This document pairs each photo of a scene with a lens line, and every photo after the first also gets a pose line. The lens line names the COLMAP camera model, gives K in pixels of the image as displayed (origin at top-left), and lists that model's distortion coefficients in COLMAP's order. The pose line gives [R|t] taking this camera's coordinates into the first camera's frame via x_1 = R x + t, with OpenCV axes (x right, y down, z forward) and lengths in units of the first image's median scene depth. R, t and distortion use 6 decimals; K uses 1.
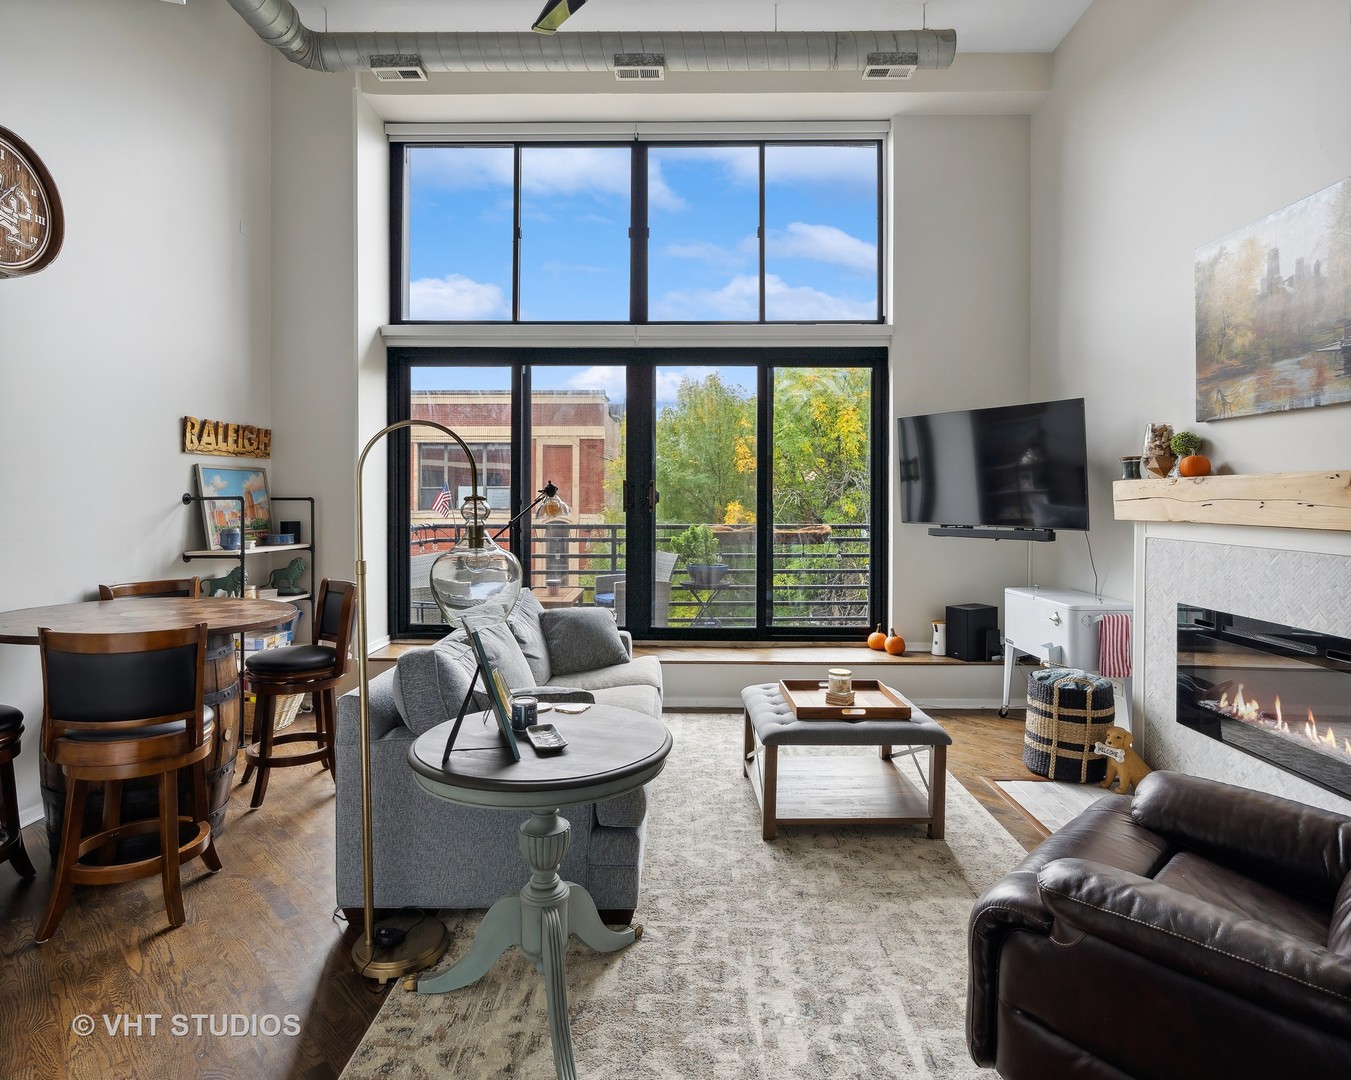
lens RADIAL K [[724.9, 0, 661.6], [0, 724.9, 498.3], [0, 0, 1]] dist [-0.003230, -0.000362]
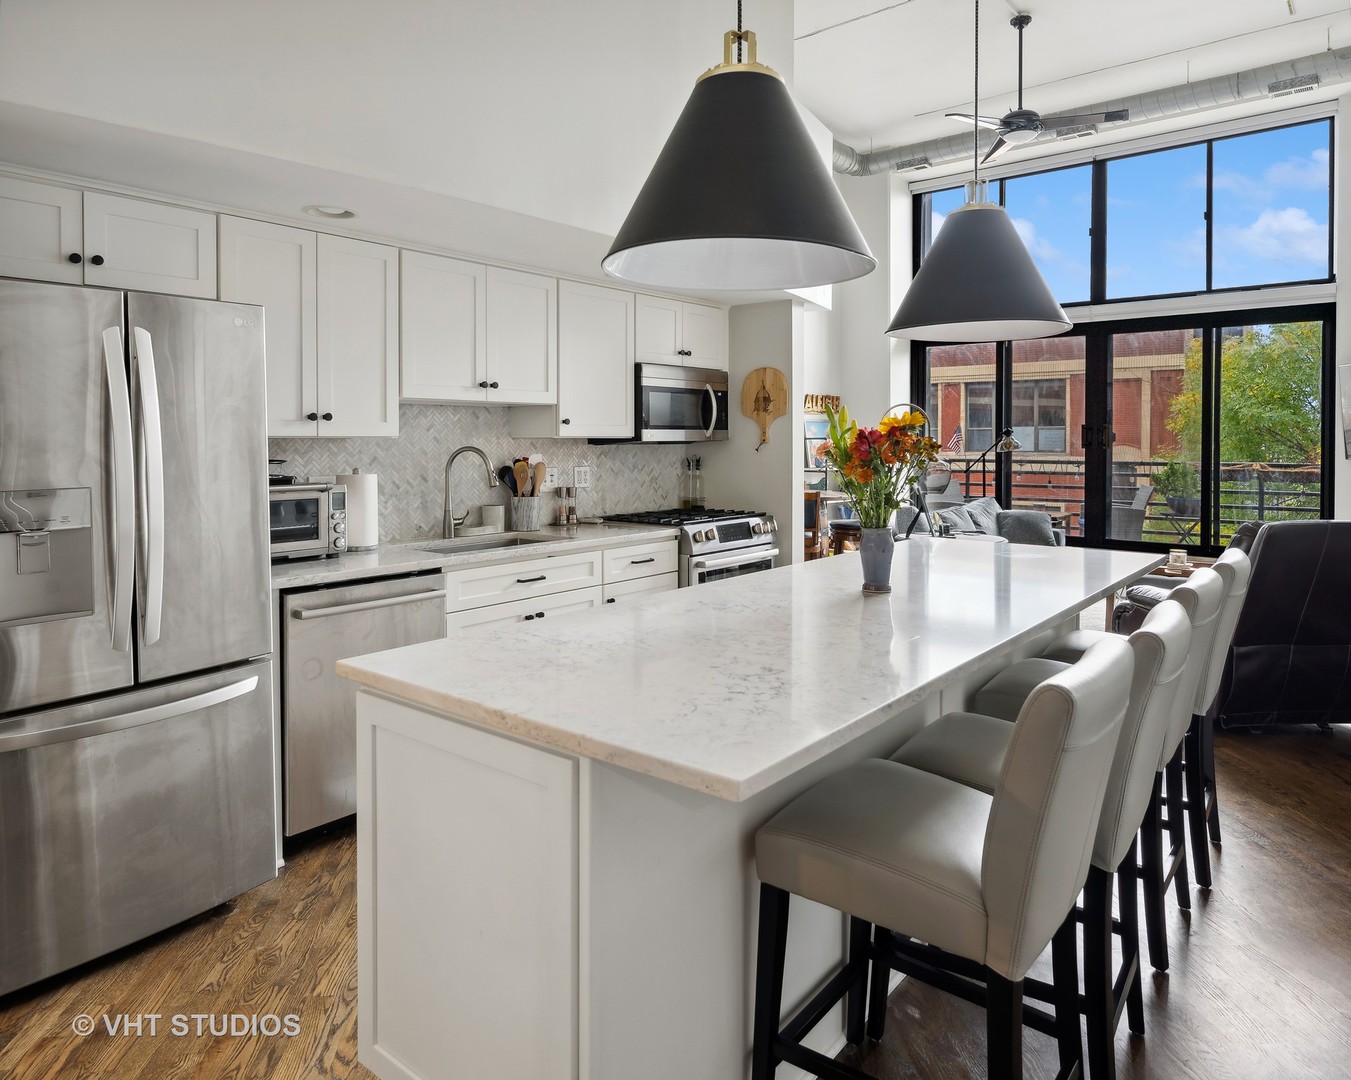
lens RADIAL K [[870.6, 0, 696.1], [0, 870.6, 450.6], [0, 0, 1]] dist [0.025743, -0.002263]
pose [[0.799270, 0.006750, -0.600934, 0.347415], [0.001394, 0.999913, 0.013087, 0.000663], [0.600970, -0.011298, 0.799192, -0.695467]]
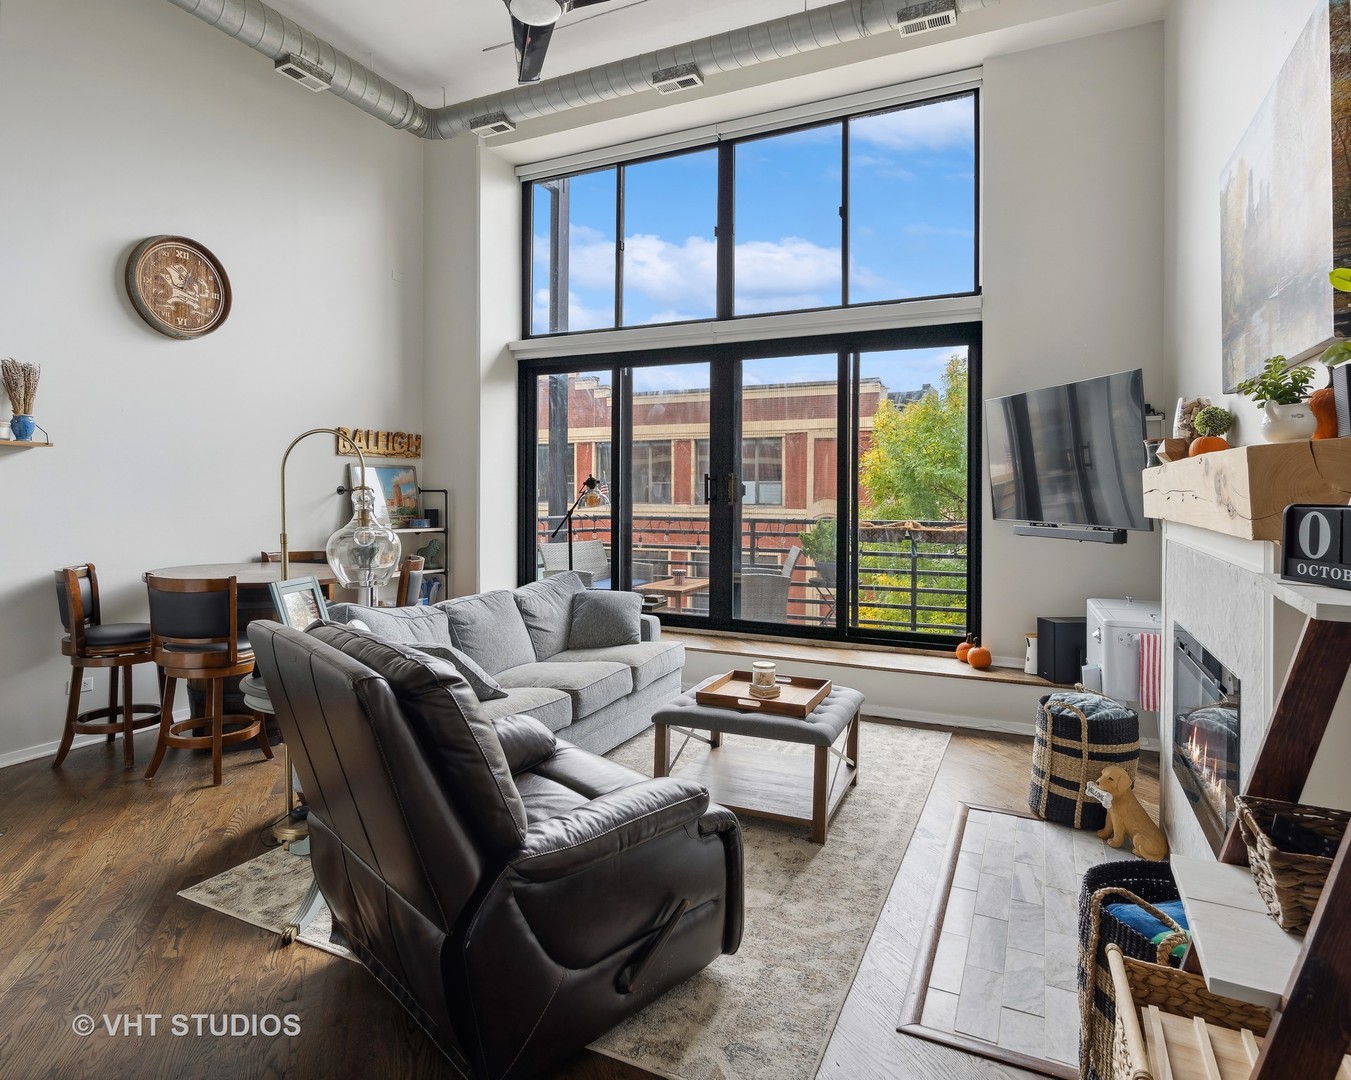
lens RADIAL K [[763.3, 0, 665.0], [0, 763.3, 486.8], [0, 0, 1]] dist [0.004044, 0.001568]
pose [[0.909911, -0.000737, -0.414804, 0.350278], [-0.003012, 0.999960, -0.008385, 0.003232], [0.414793, 0.008879, 0.909872, -0.007870]]
